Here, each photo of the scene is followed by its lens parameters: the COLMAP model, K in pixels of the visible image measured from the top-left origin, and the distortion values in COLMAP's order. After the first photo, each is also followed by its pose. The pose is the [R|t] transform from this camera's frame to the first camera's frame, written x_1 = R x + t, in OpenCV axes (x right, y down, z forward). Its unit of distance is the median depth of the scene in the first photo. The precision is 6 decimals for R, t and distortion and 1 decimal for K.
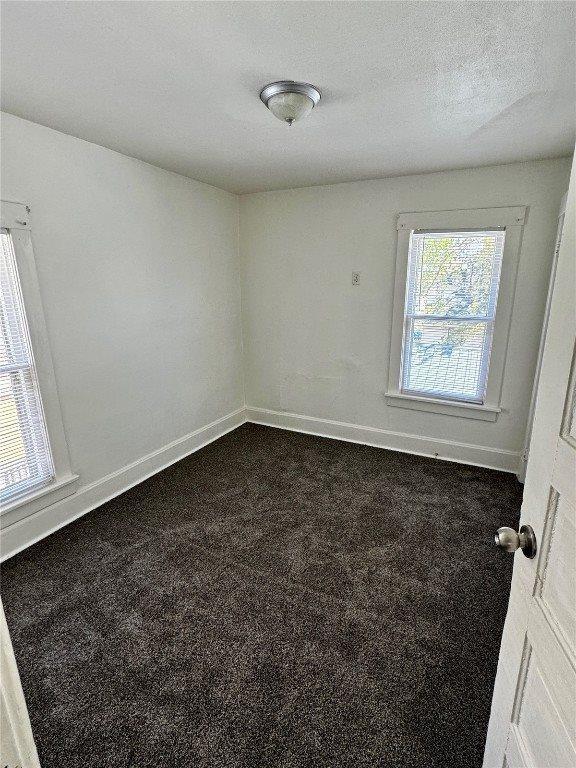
lens RADIAL K [[375.3, 0, 292.3], [0, 375.3, 382.0], [0, 0, 1]] dist [-0.002209, -0.000115]
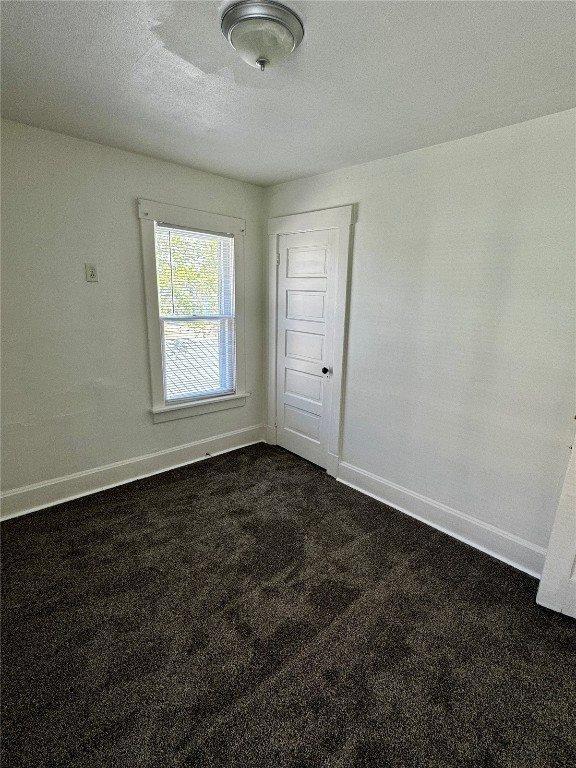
lens RADIAL K [[375.3, 0, 289.5], [0, 375.3, 380.9], [0, 0, 1]] dist [-0.002209, -0.000115]
pose [[0.372803, -0.212650, 0.903215, -0.429070], [0.210926, 0.967325, 0.140684, -0.098173], [-0.903619, 0.138064, 0.405476, 0.400654]]
